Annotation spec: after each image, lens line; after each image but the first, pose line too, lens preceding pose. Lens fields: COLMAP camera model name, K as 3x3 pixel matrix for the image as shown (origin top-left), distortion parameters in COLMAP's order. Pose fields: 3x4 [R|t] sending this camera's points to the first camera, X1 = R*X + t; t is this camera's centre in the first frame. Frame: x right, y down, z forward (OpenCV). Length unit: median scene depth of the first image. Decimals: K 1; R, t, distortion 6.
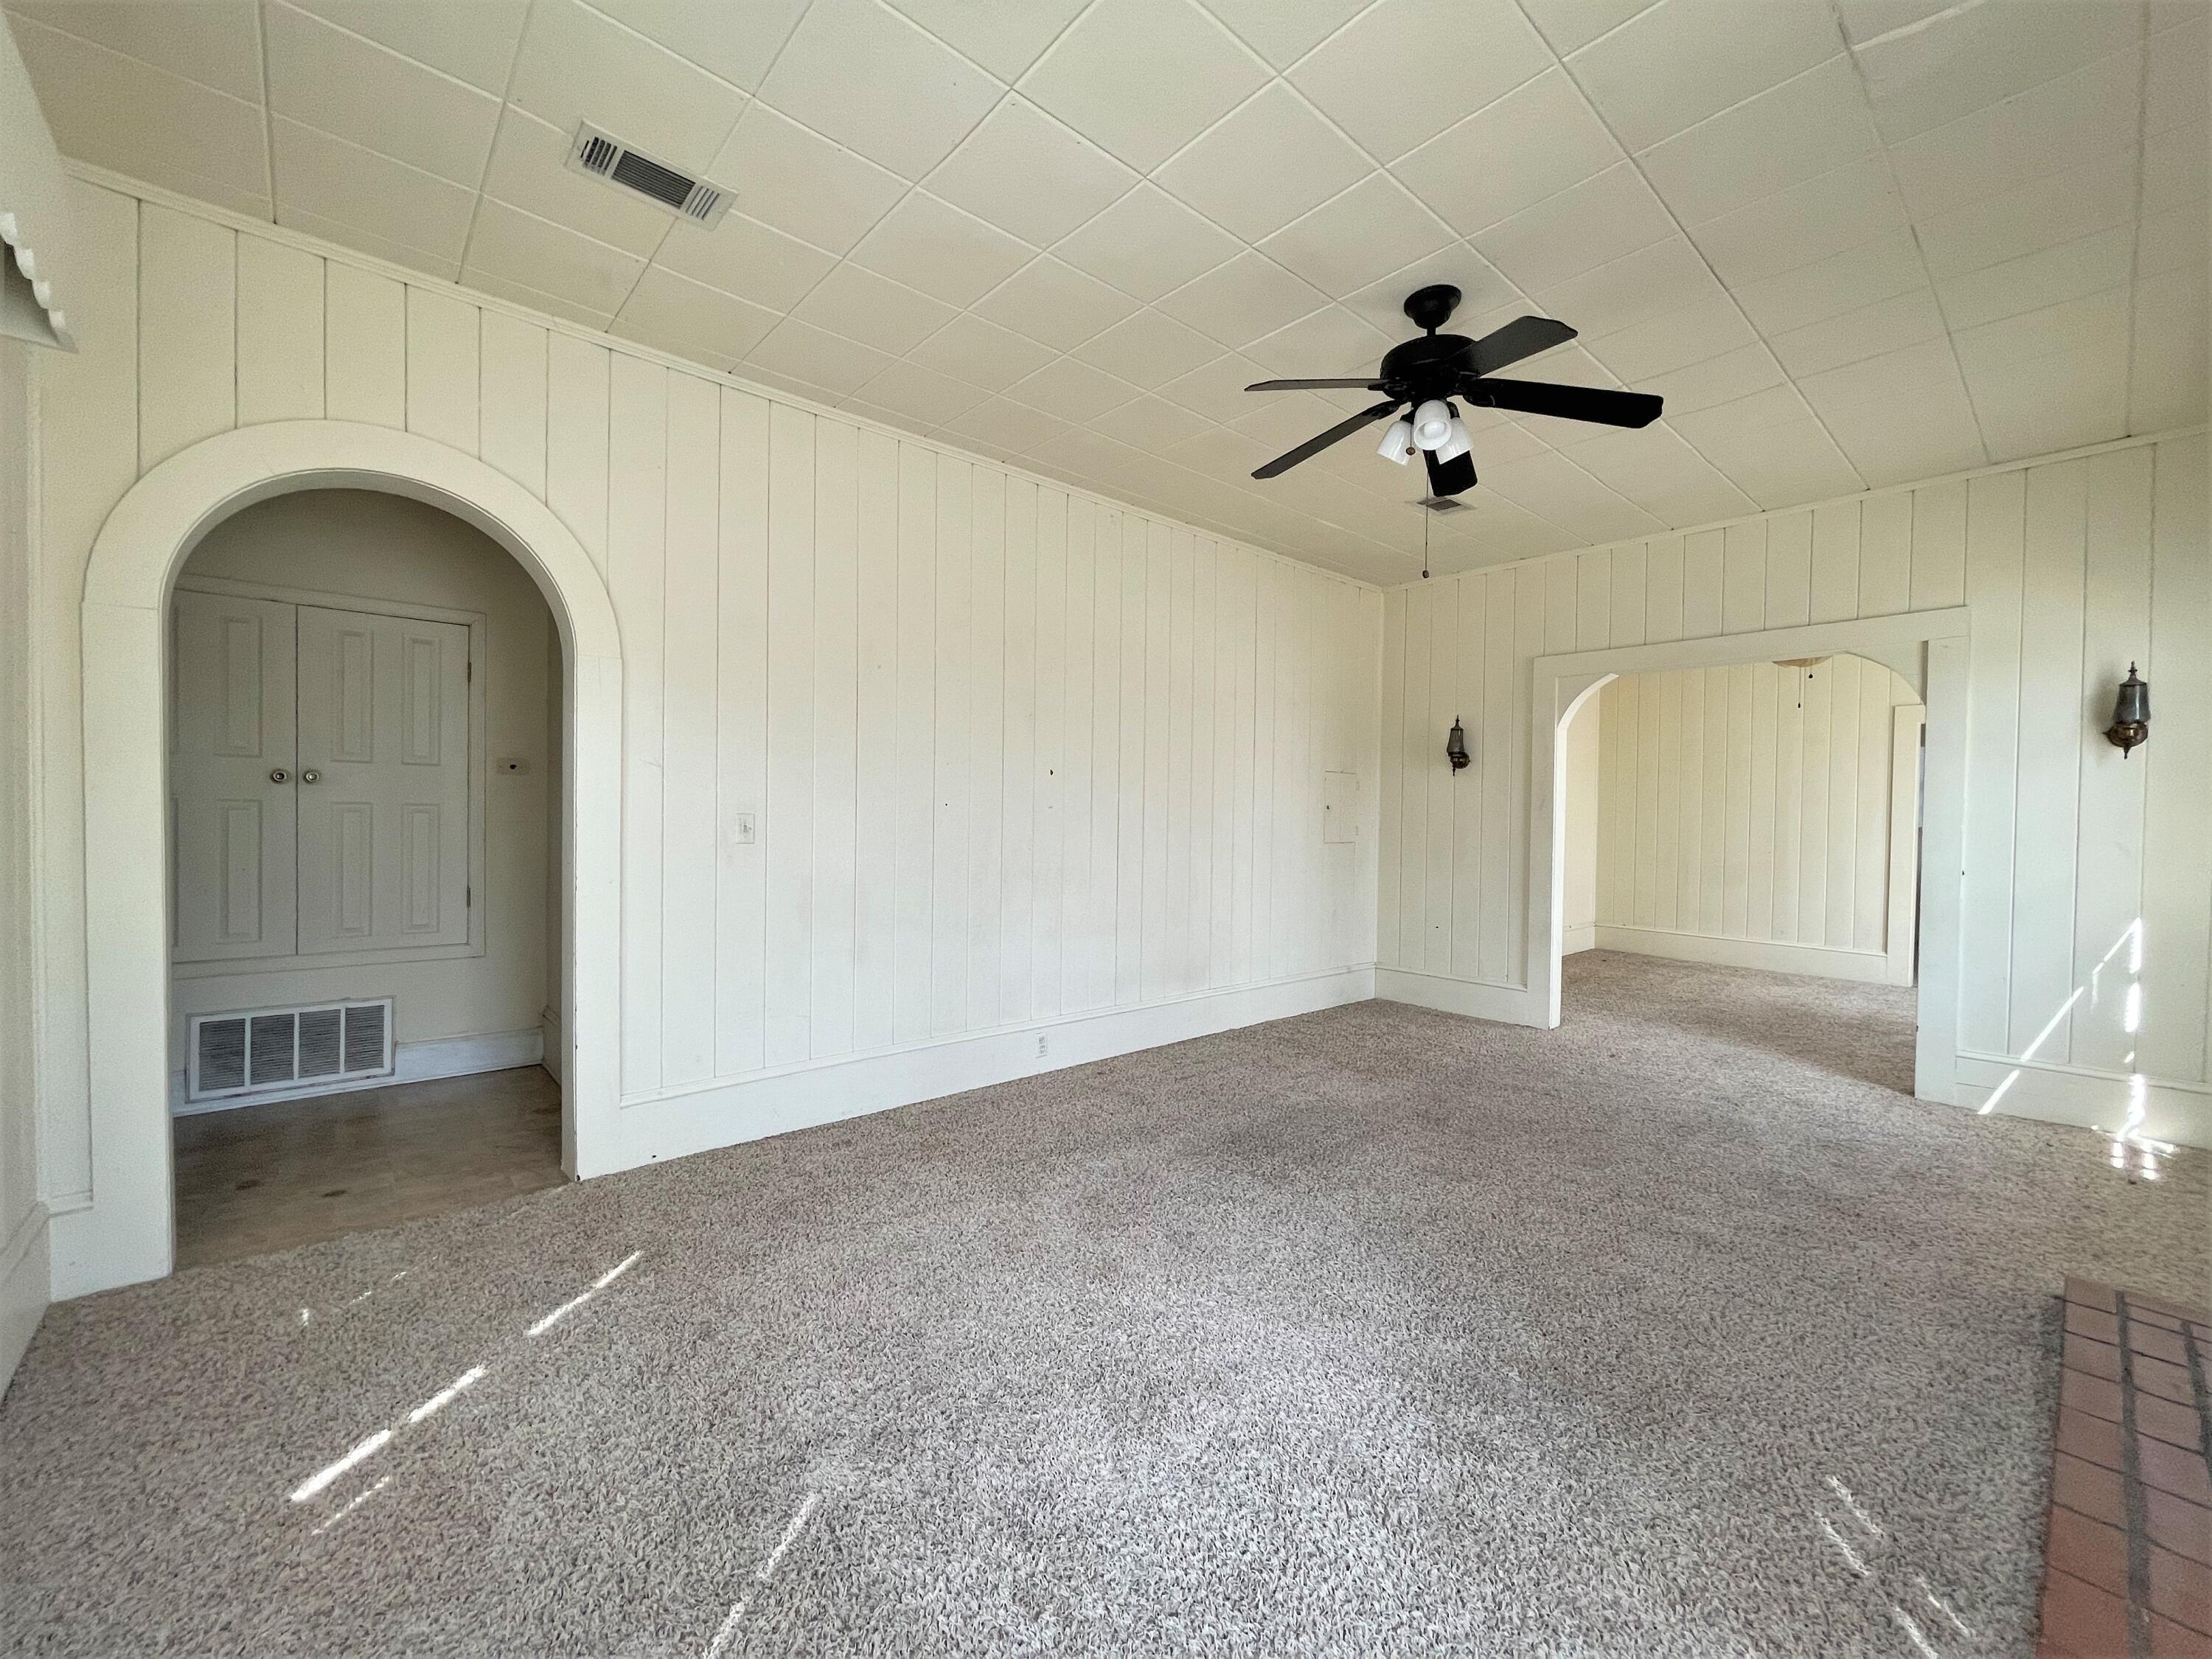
lens RADIAL K [[897.9, 0, 1104.9], [0, 897.9, 782.1], [0, 0, 1]] dist [-0.003009, -0.000278]
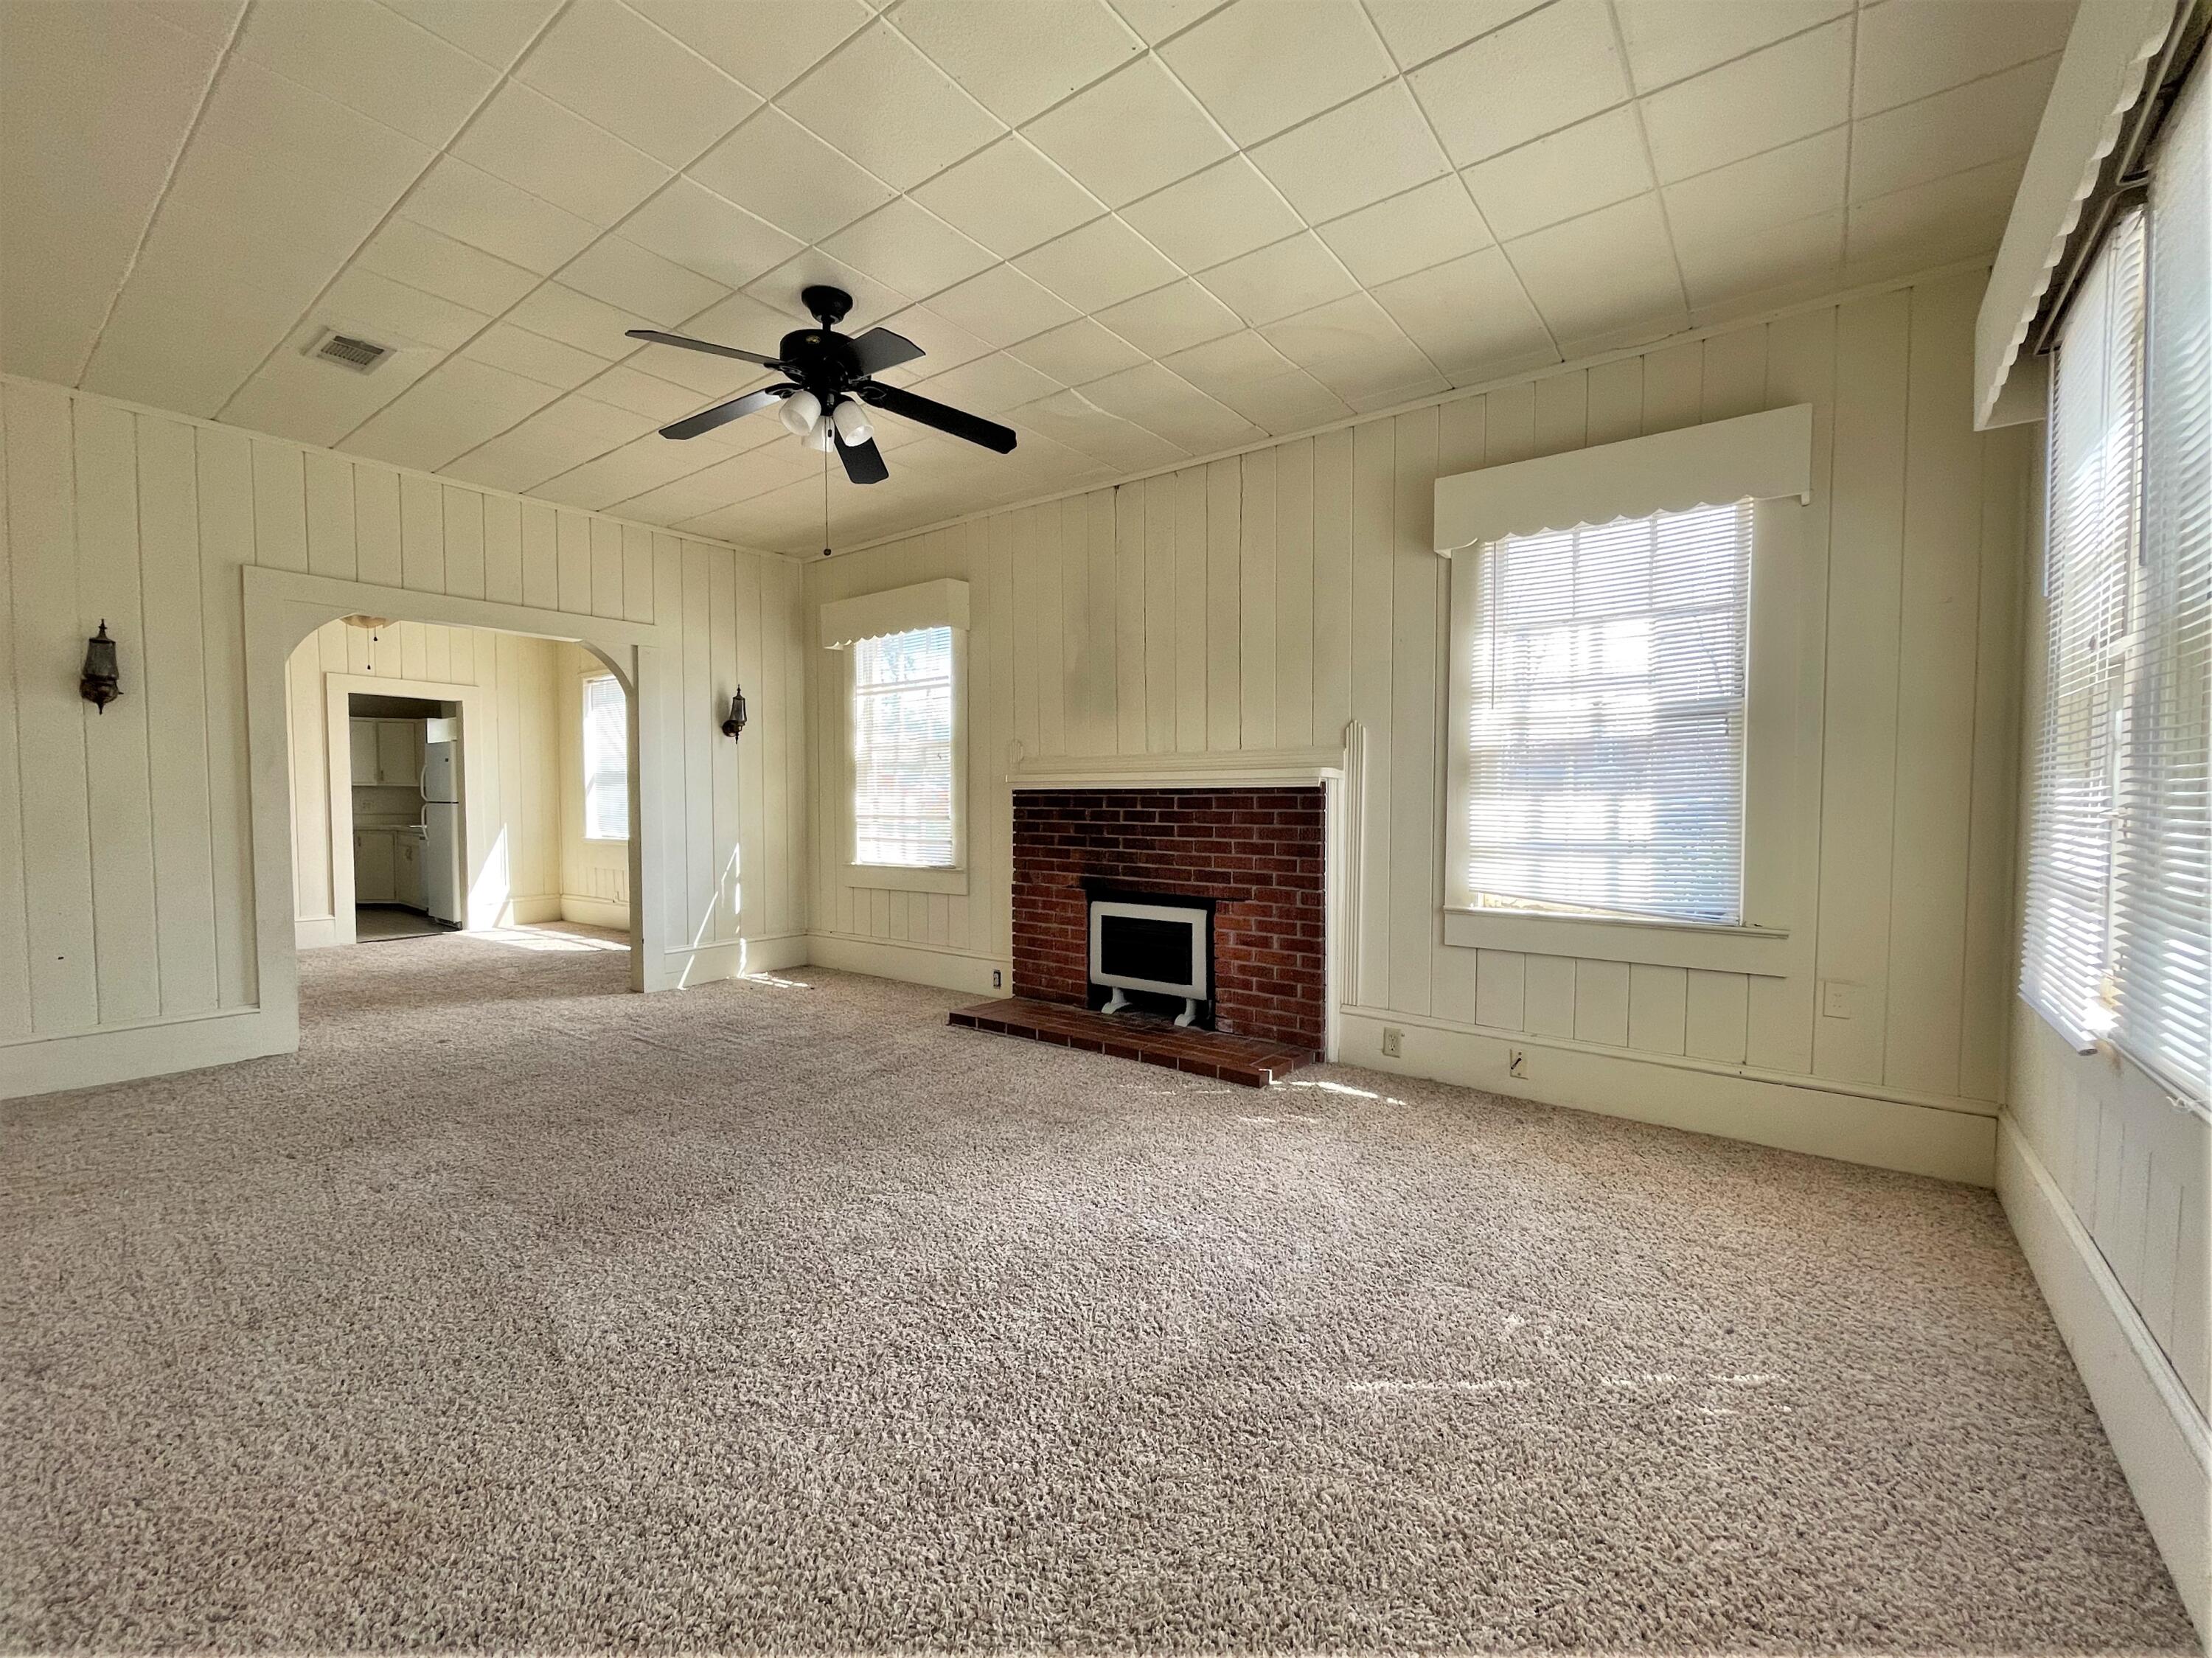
lens RADIAL K [[915.8, 0, 1094.4], [0, 915.8, 830.0], [0, 0, 1]] dist [0.000362, 0.000535]
pose [[-0.178483, -0.055494, 0.982377, -0.591337], [-0.043987, 0.997860, 0.048377, 0.018725], [-0.982959, -0.034578, -0.180542, 0.659676]]
